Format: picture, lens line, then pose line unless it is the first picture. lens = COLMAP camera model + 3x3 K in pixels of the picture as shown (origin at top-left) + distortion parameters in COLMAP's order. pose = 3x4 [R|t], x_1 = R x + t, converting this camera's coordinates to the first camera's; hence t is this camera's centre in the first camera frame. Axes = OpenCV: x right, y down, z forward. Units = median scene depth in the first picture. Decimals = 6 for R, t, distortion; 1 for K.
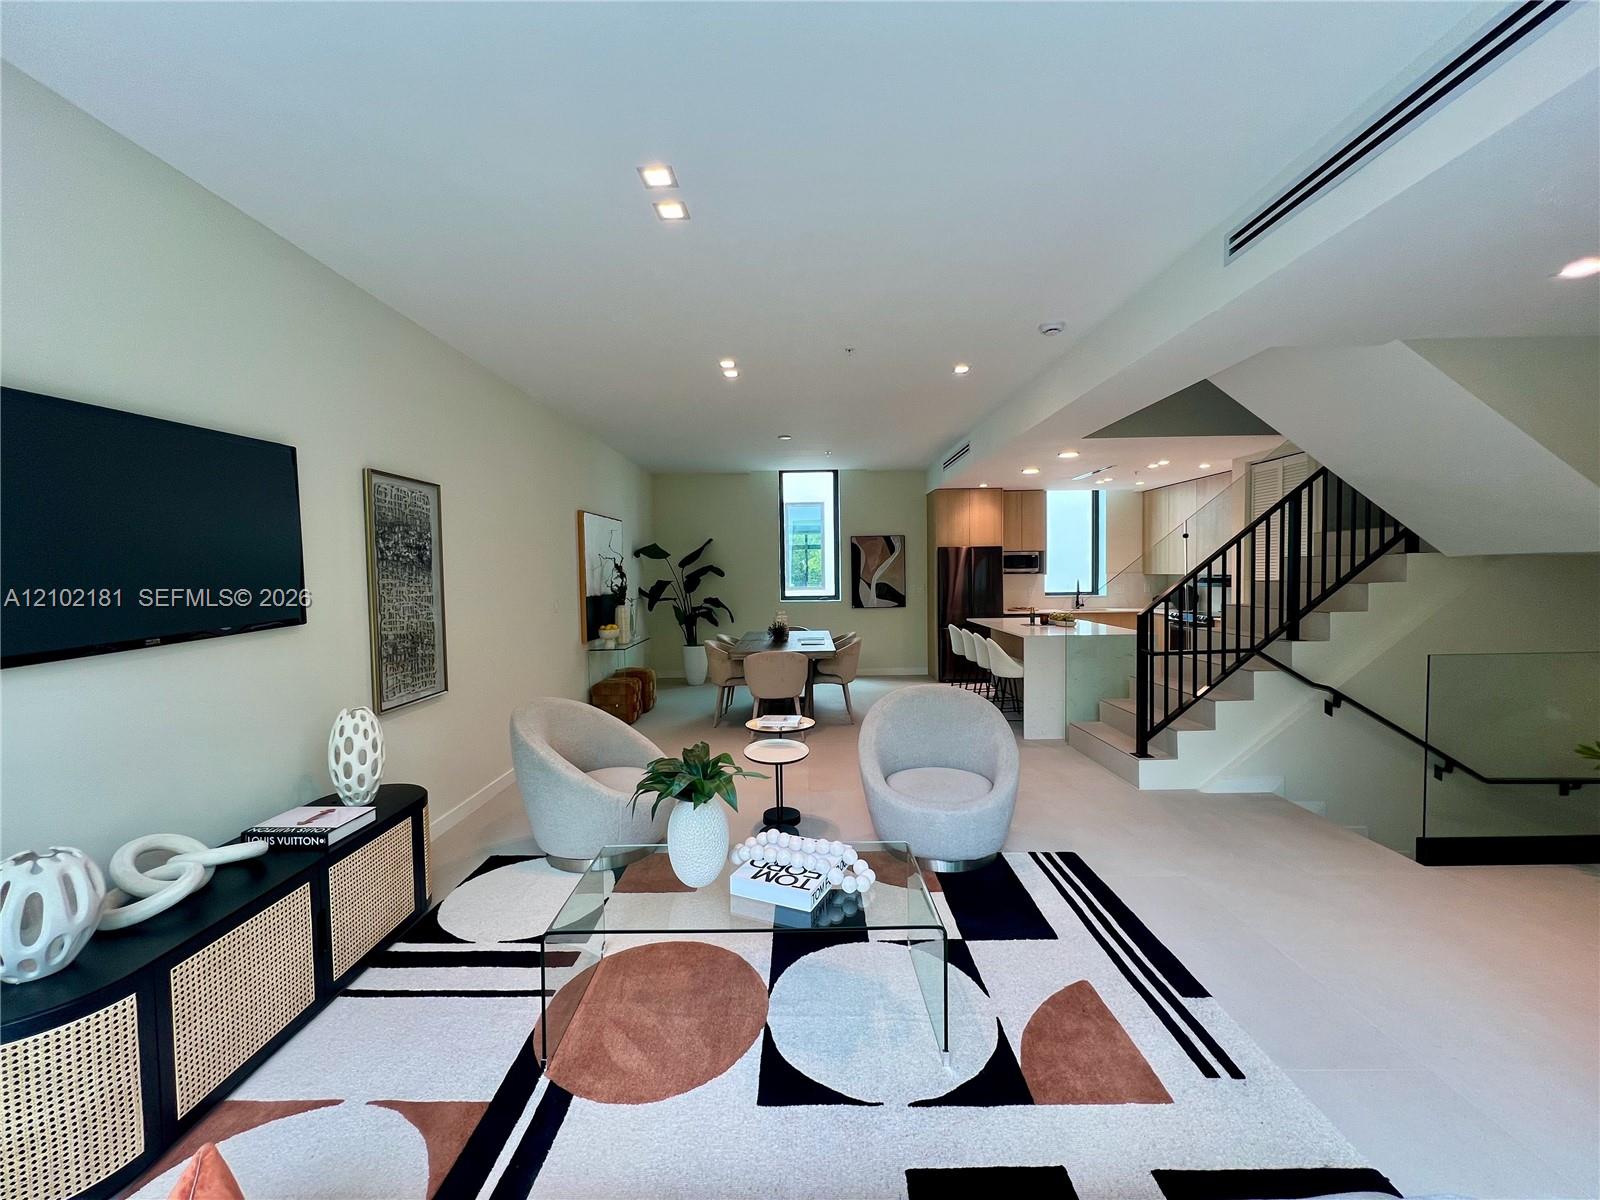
lens RADIAL K [[641.4, 0, 795.6], [0, 641.4, 595.4], [0, 0, 1]] dist [-0.004349, -0.000013]
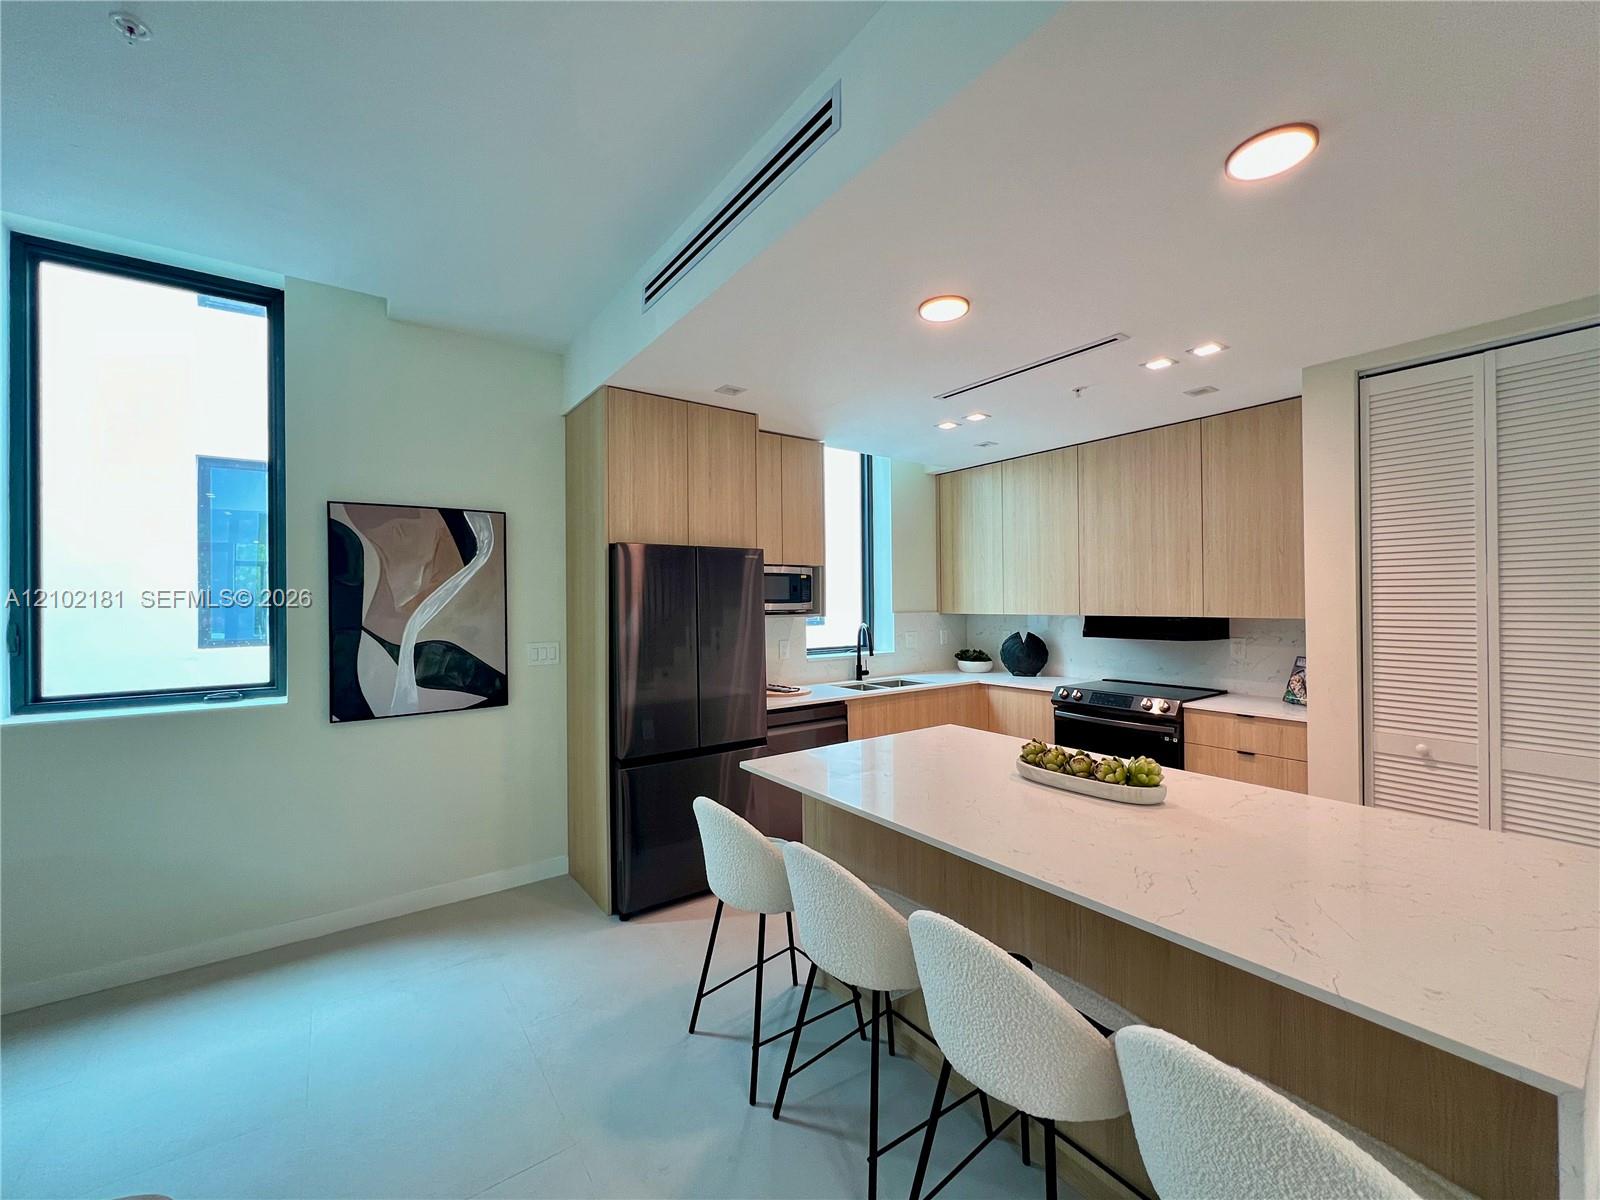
lens RADIAL K [[641.4, 0, 795.6], [0, 641.4, 595.4], [0, 0, 1]] dist [-0.004349, -0.000013]
pose [[0.799865, 0.012396, 0.600052, 0.082475], [0.019706, 0.998705, -0.046899, -0.024826], [-0.599857, 0.049338, 0.798585, 0.608524]]
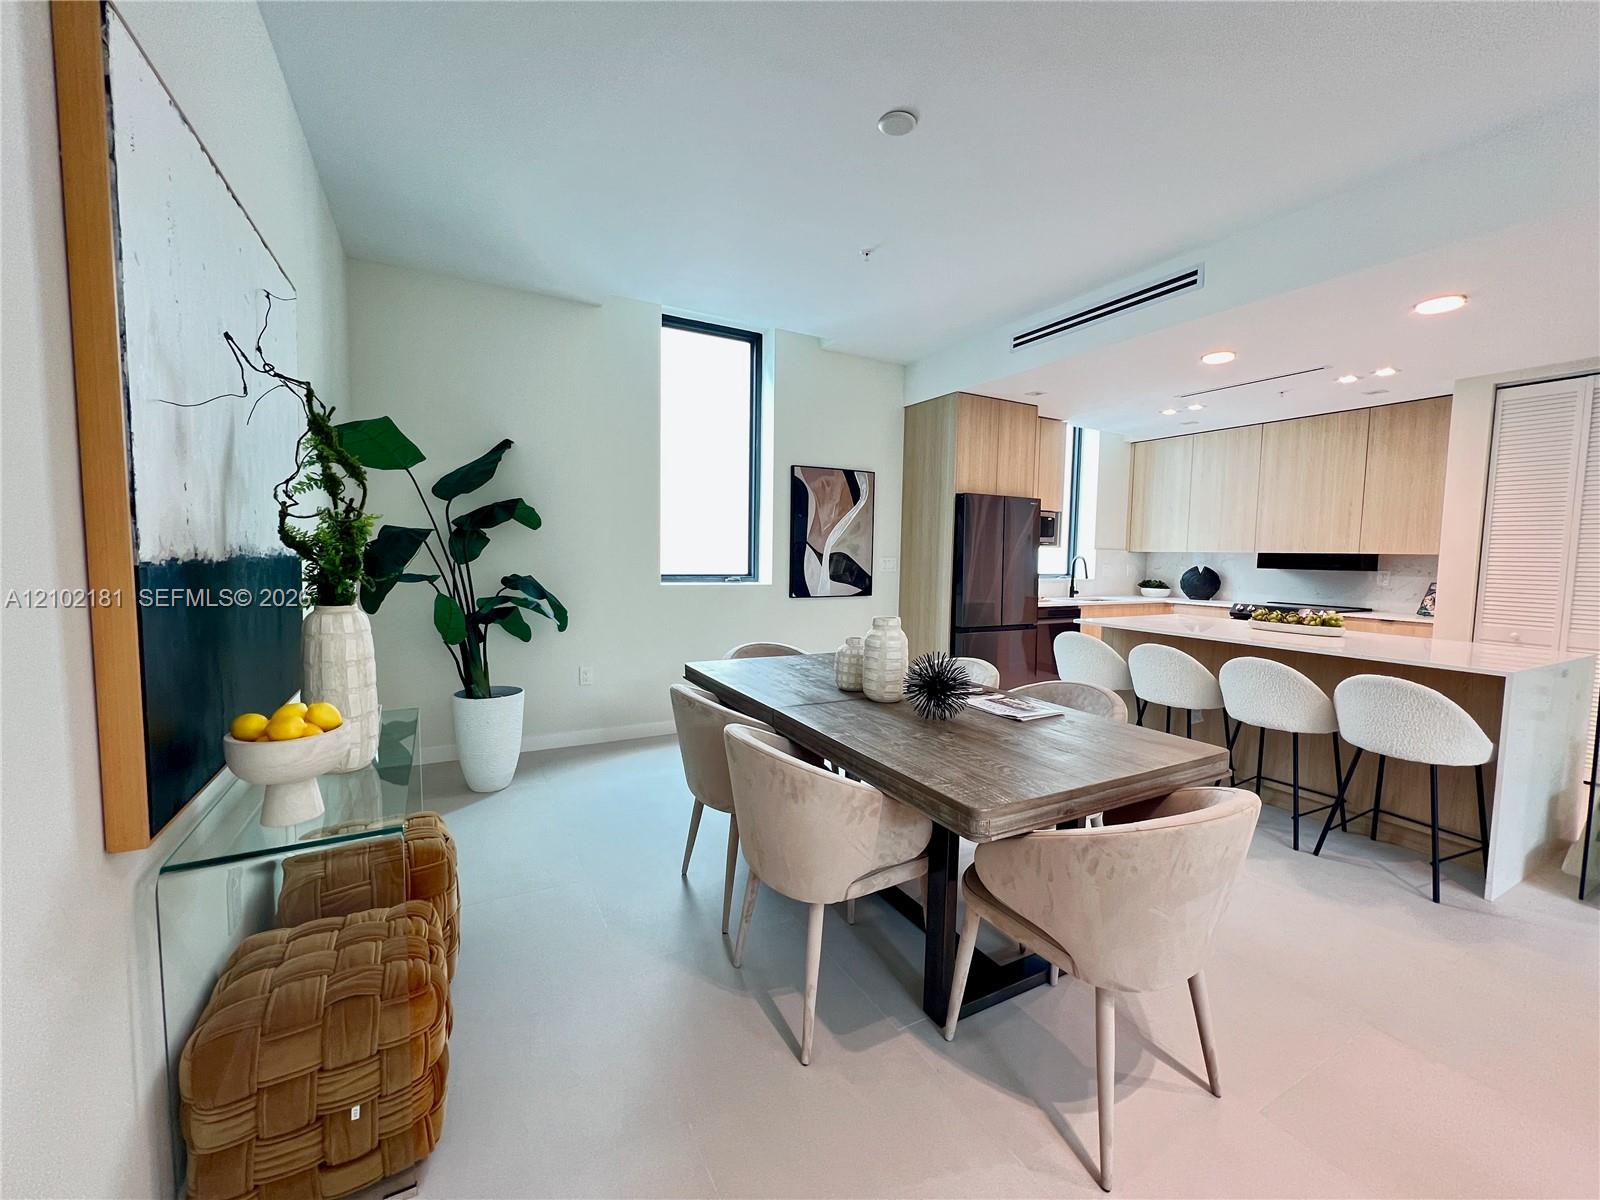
lens RADIAL K [[640.4, 0, 795.3], [0, 640.4, 596.3], [0, 0, 1]] dist [-0.001566, -0.000273]
pose [[0.868230, -0.003575, 0.496149, -0.179708], [-0.012110, 0.999523, 0.028395, 0.002959], [-0.496014, -0.030662, 0.867773, 0.533926]]
